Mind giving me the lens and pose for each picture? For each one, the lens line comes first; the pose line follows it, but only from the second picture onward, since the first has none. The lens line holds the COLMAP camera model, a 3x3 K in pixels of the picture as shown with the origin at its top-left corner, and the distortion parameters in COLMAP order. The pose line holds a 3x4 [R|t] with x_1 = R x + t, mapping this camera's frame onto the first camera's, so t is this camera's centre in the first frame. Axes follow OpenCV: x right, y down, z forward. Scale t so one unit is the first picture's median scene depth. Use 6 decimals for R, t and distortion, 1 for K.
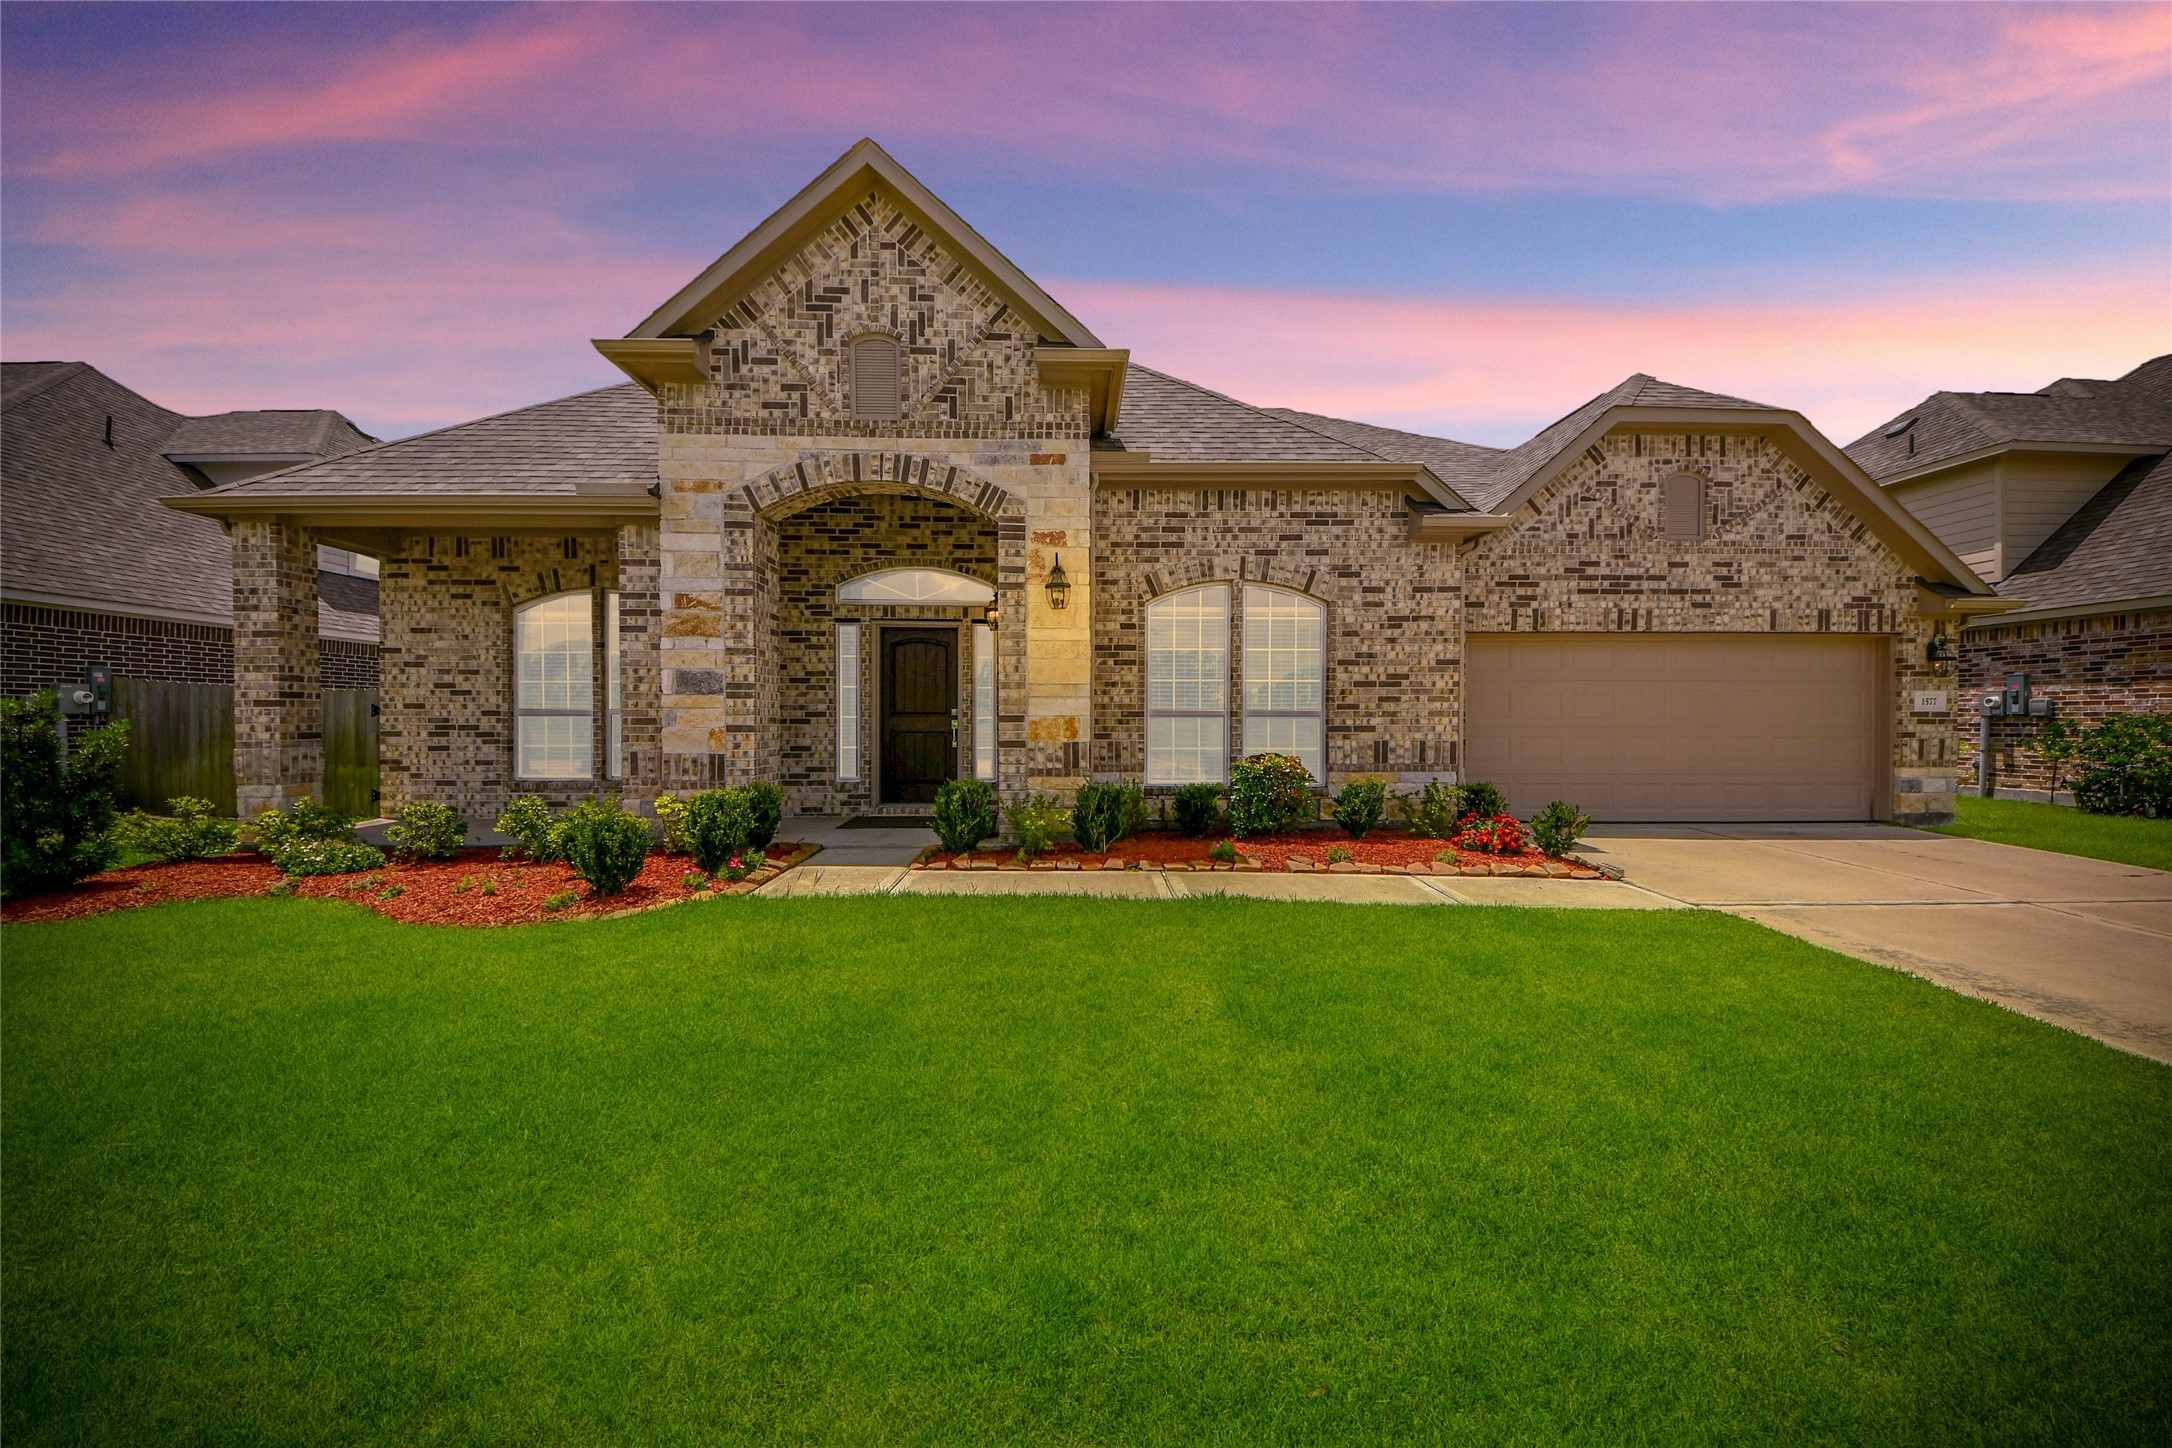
lens RADIAL K [[779.4, 0, 1096.6], [0, 779.4, 730.3], [0, 0, 1]] dist [0.038433, -0.022070]
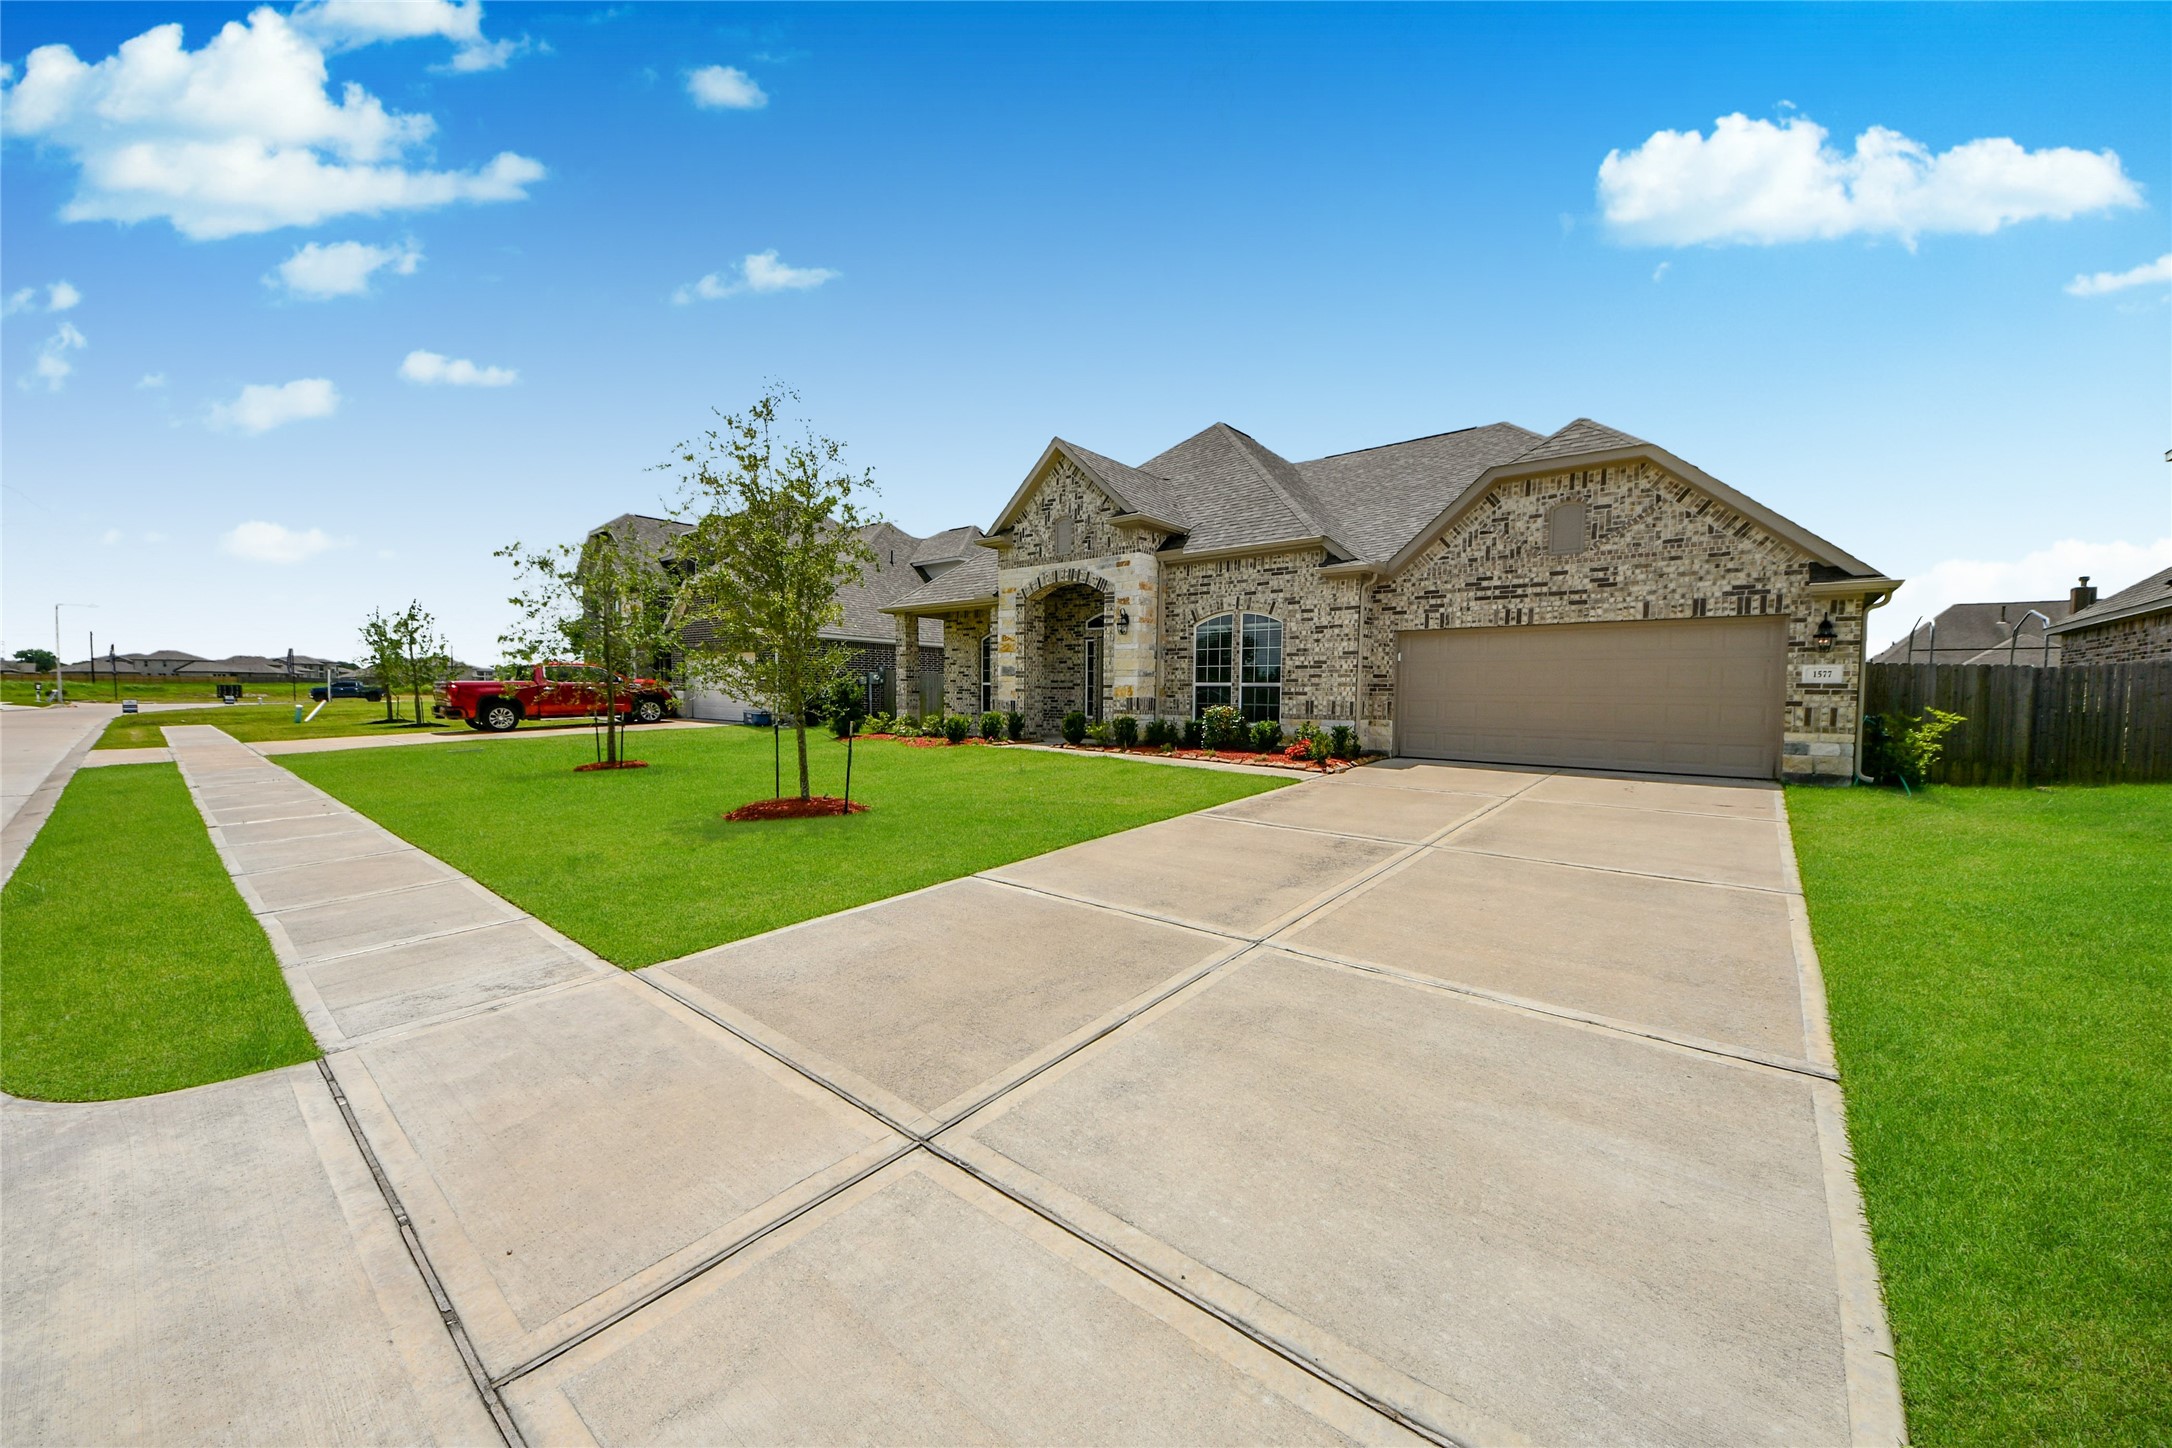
lens RADIAL K [[786.3, 0, 1099.9], [0, 786.3, 722.7], [0, 0, 1]] dist [0.054442, -0.022923]
pose [[0.759007, 0.033081, -0.650241, 1.122721], [-0.018144, 0.999395, 0.029665, 0.018230], [0.650829, -0.010718, 0.759149, -0.576540]]
